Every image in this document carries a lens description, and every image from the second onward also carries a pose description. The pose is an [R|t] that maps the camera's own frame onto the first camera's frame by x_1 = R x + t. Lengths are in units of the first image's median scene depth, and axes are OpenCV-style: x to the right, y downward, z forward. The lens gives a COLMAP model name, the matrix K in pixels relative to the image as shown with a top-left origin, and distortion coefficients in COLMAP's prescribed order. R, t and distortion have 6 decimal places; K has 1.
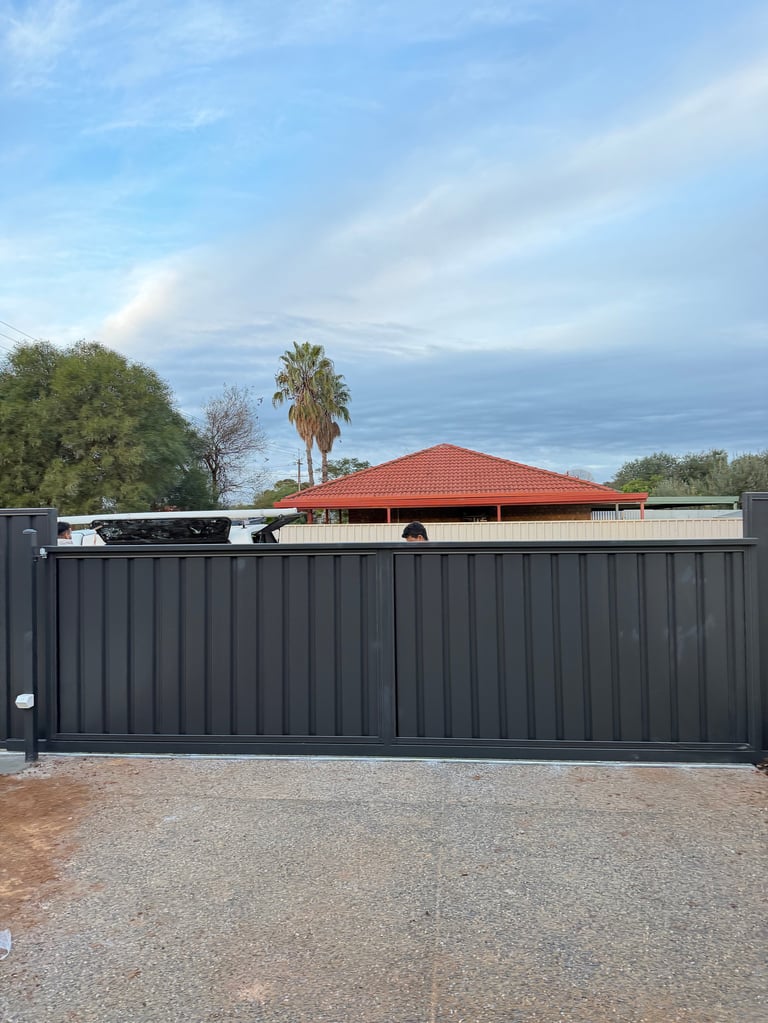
lens RADIAL K [[726.1, 0, 379.9], [0, 726.1, 507.5], [0, 0, 1]] dist [0.033870, -0.052918]
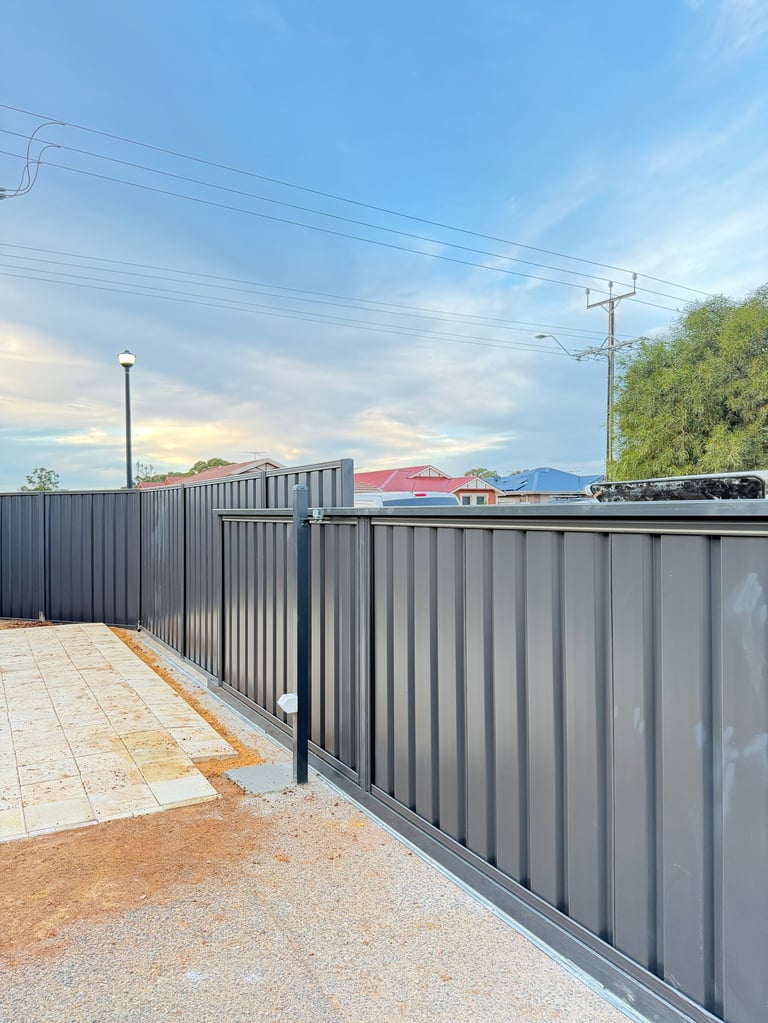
lens RADIAL K [[726.1, 0, 379.9], [0, 726.1, 507.5], [0, 0, 1]] dist [0.033870, -0.052918]
pose [[0.565112, 0.006713, -0.824987, 0.052506], [0.014289, 0.999737, 0.017922, 0.011009], [0.824891, -0.021916, 0.564867, 0.163615]]
